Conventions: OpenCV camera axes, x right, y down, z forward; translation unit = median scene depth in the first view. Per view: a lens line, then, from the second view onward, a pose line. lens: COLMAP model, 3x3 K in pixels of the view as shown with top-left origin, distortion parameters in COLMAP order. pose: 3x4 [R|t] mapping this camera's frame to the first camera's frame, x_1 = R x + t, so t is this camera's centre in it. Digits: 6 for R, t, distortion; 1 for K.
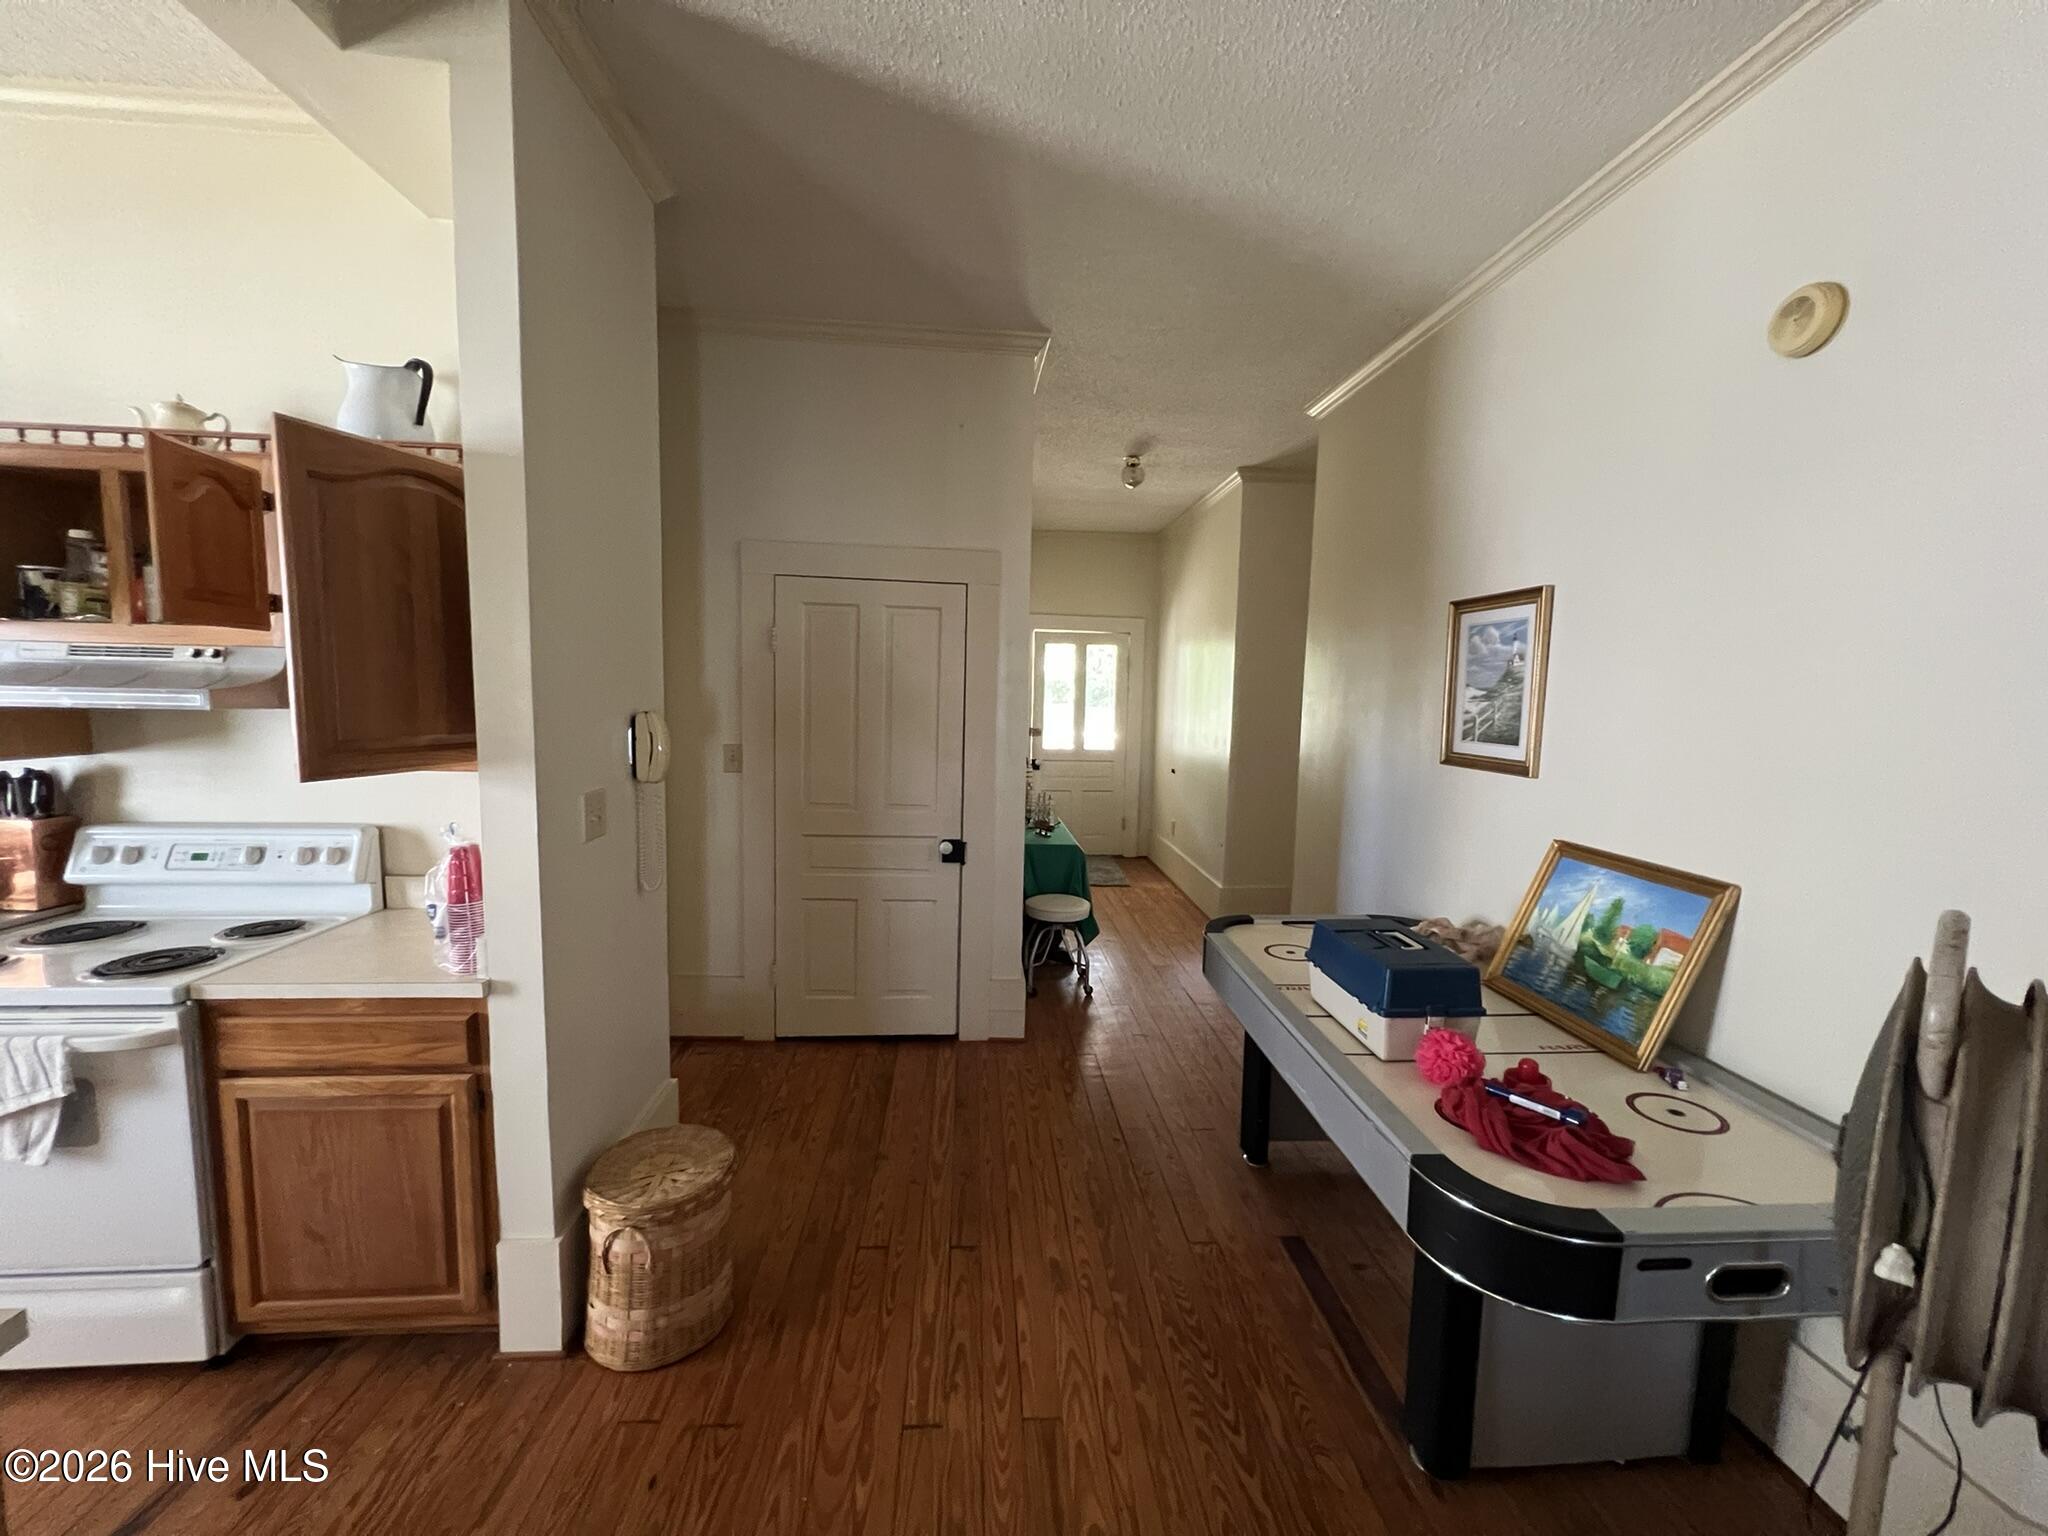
lens RADIAL K [[816.4, 0, 1024.0], [0, 816.4, 768.0], [0, 0, 1]] dist [0.000912, -0.000088]
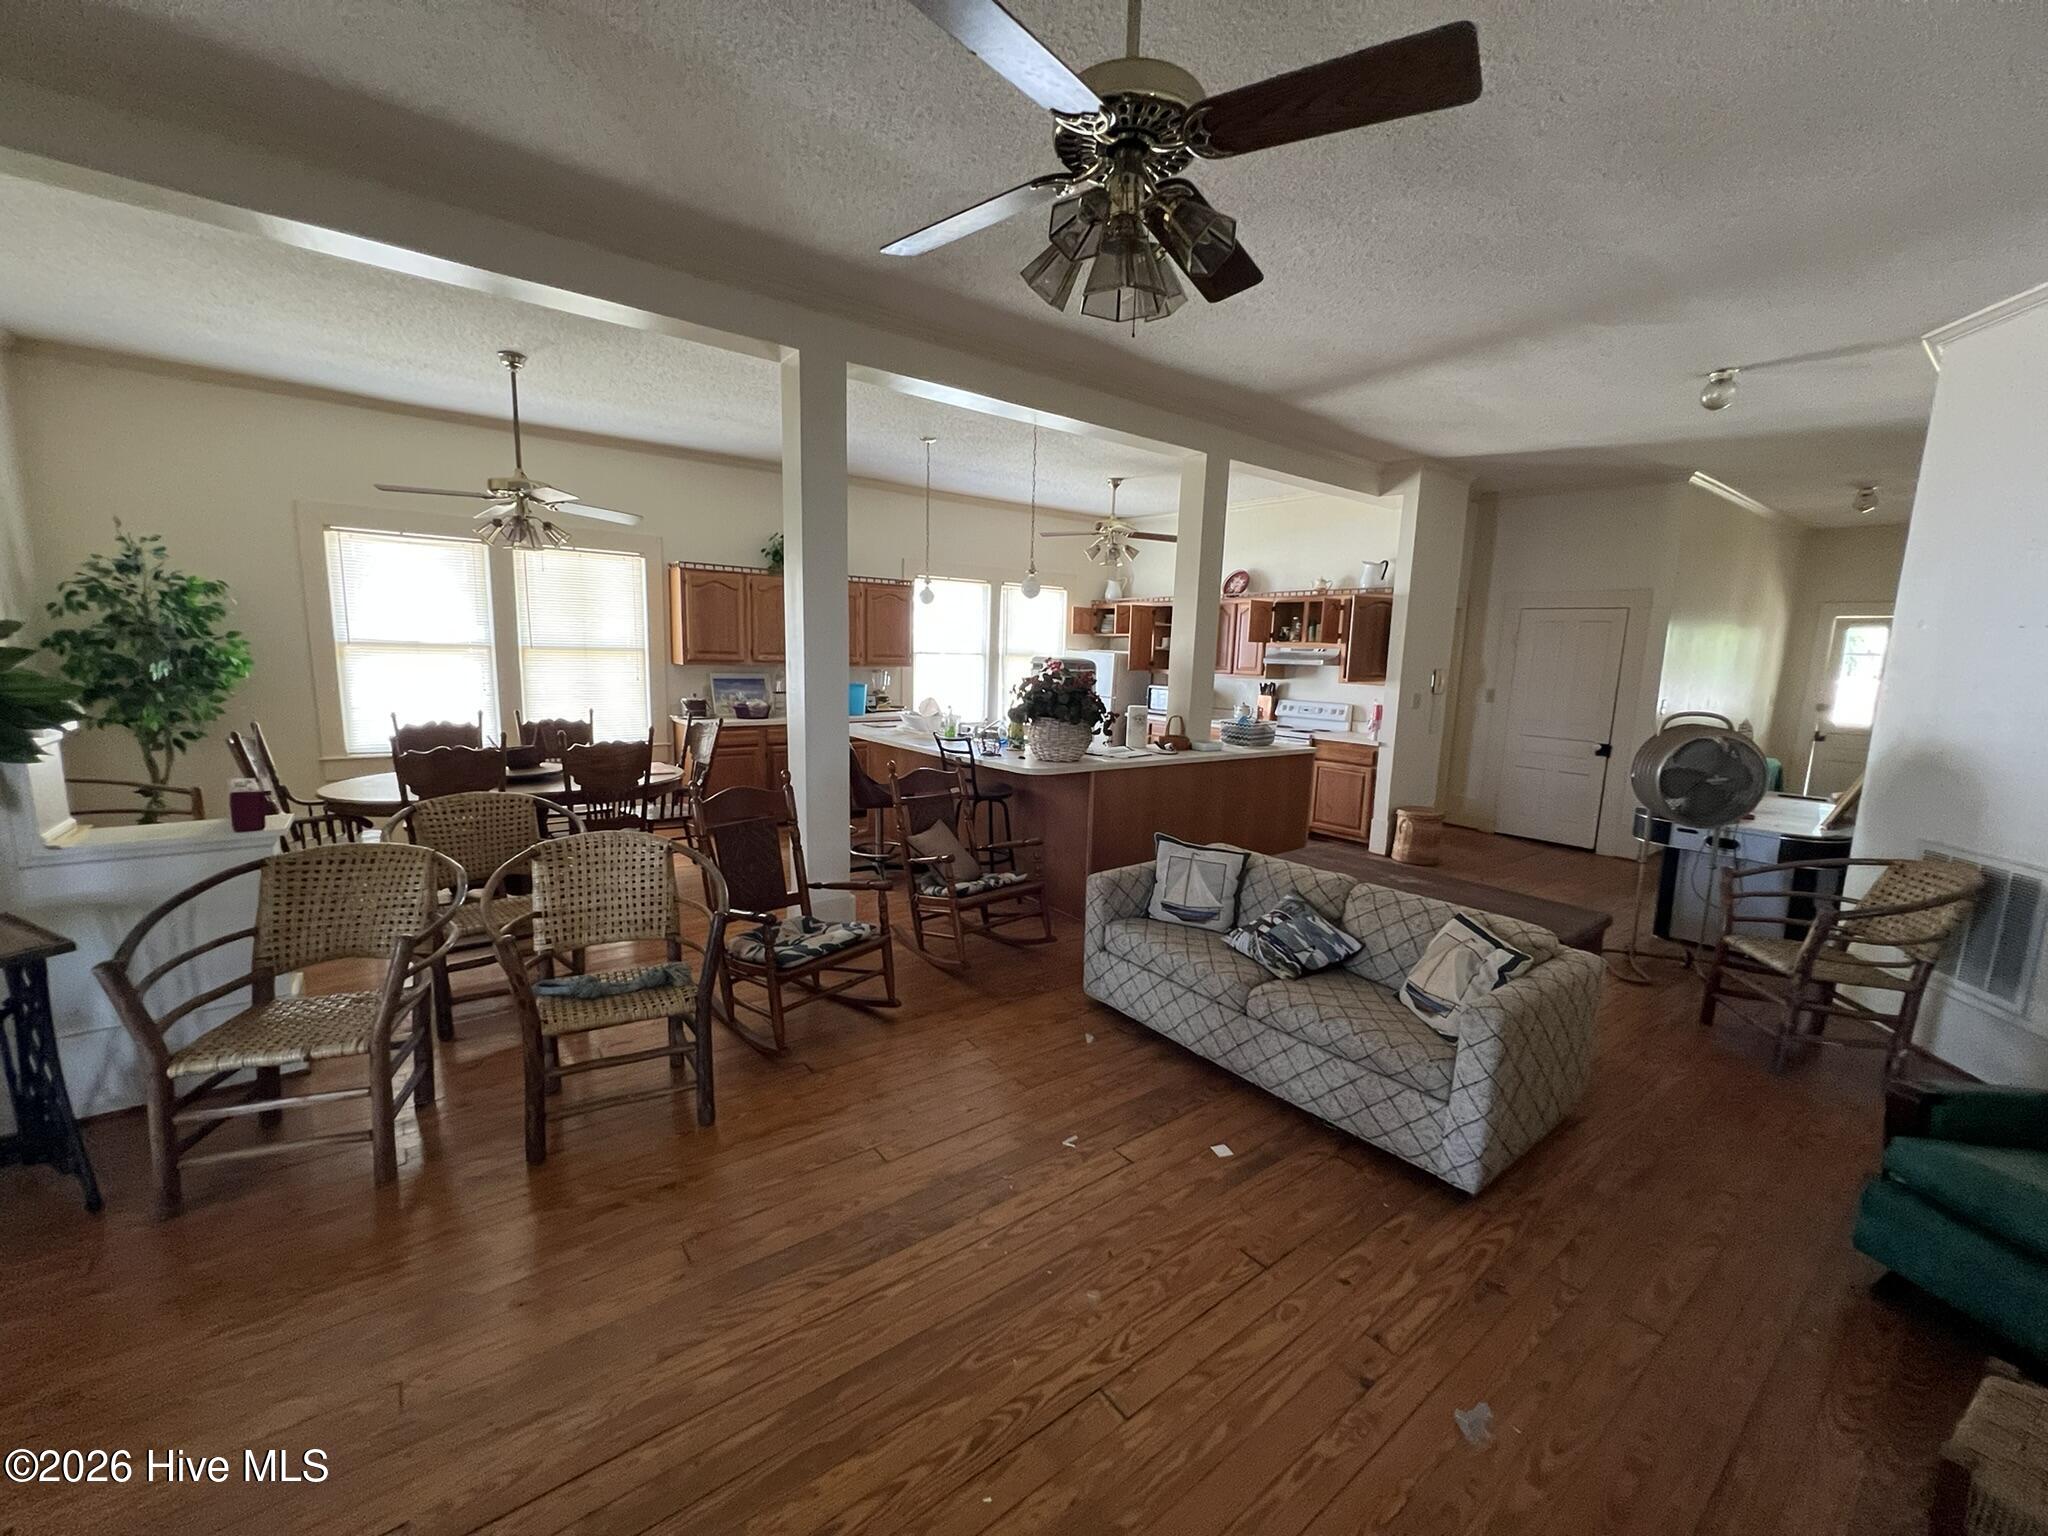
lens RADIAL K [[816.4, 0, 1024.0], [0, 816.4, 768.0], [0, 0, 1]] dist [0.000912, -0.000088]
pose [[0.543461, 0.118528, -0.831024, 1.348938], [-0.098953, 0.992125, 0.076794, 0.228512], [0.833582, 0.040498, 0.550909, -2.063197]]
